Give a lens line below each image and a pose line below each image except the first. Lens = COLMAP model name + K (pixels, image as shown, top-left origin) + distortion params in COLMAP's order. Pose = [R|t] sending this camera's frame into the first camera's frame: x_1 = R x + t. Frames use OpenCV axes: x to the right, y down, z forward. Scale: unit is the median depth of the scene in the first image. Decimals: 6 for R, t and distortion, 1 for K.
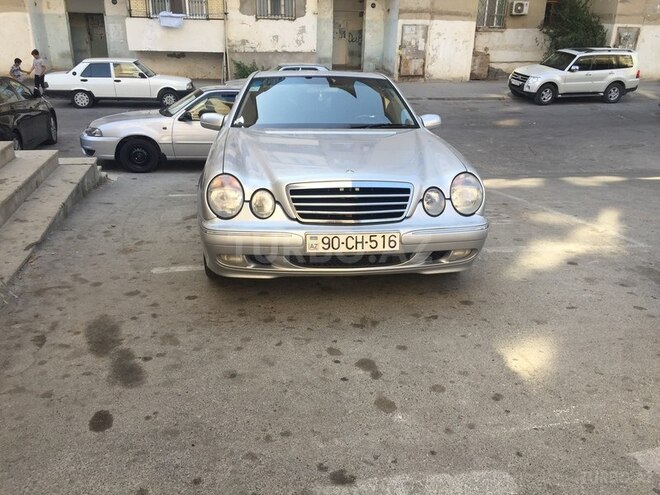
lens RADIAL K [[553.6, 0, 326.7], [0, 553.6, 246.8], [0, 0, 1]] dist [0.068670, -0.077889]
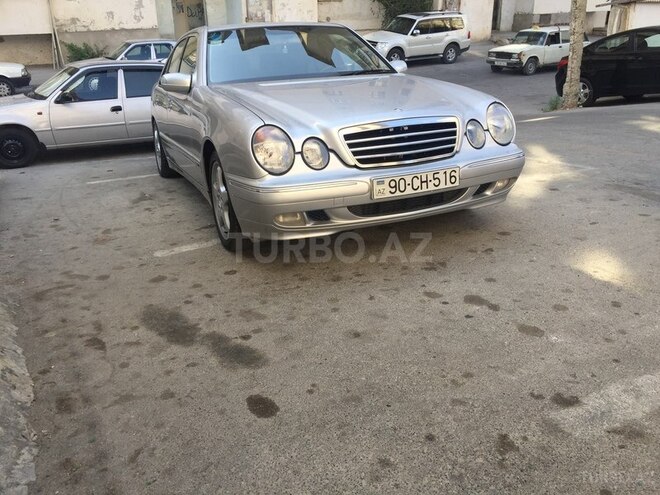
lens RADIAL K [[553.6, 0, 330.8], [0, 553.6, 247.4], [0, 0, 1]] dist [0.068670, -0.077889]
pose [[0.955936, -0.149669, 0.252559, -0.324458], [0.140202, 0.988584, 0.055181, 0.026329], [-0.257935, -0.017340, 0.966007, 0.105161]]
